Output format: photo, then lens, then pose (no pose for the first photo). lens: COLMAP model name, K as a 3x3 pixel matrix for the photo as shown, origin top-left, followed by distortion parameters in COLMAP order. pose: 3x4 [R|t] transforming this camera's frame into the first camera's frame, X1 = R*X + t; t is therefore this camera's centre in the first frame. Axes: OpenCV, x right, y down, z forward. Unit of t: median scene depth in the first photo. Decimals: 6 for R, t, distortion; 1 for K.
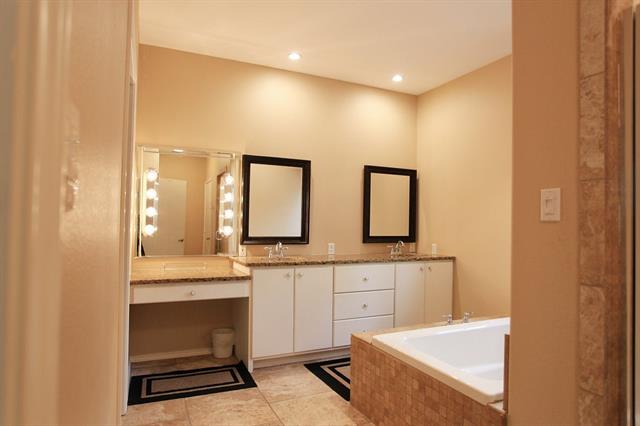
lens RADIAL K [[397.5, 0, 320.0], [0, 397.5, 213.0], [0, 0, 1]] dist [-0.071639, 0.055642]
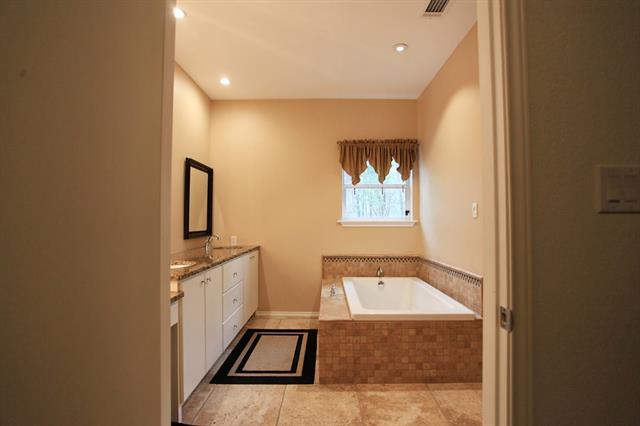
lens RADIAL K [[319.4, 0, 320.0], [0, 319.4, 213.0], [0, 0, 1]] dist [-0.075111, 0.037065]
pose [[0.425192, 0.006932, 0.905077, -0.632532], [-0.016741, 0.999860, 0.000207, 0.009782], [-0.904948, -0.015240, 0.425248, 0.563337]]
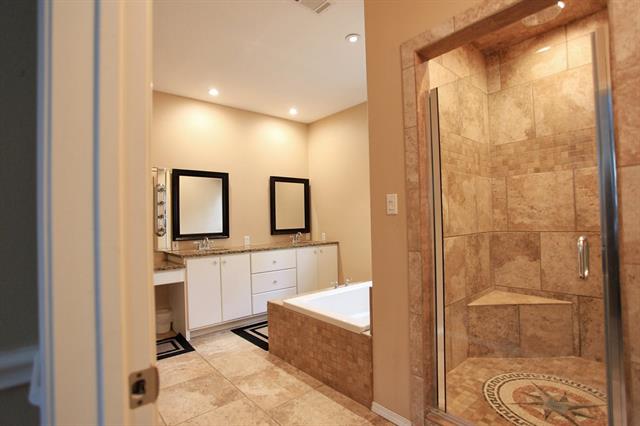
lens RADIAL K [[319.4, 0, 320.0], [0, 319.4, 213.0], [0, 0, 1]] dist [-0.075111, 0.037065]
pose [[0.962298, -0.033799, 0.269888, -0.027768], [0.032646, 0.999429, 0.008762, -0.002280], [-0.270030, 0.000379, 0.962852, -0.092980]]
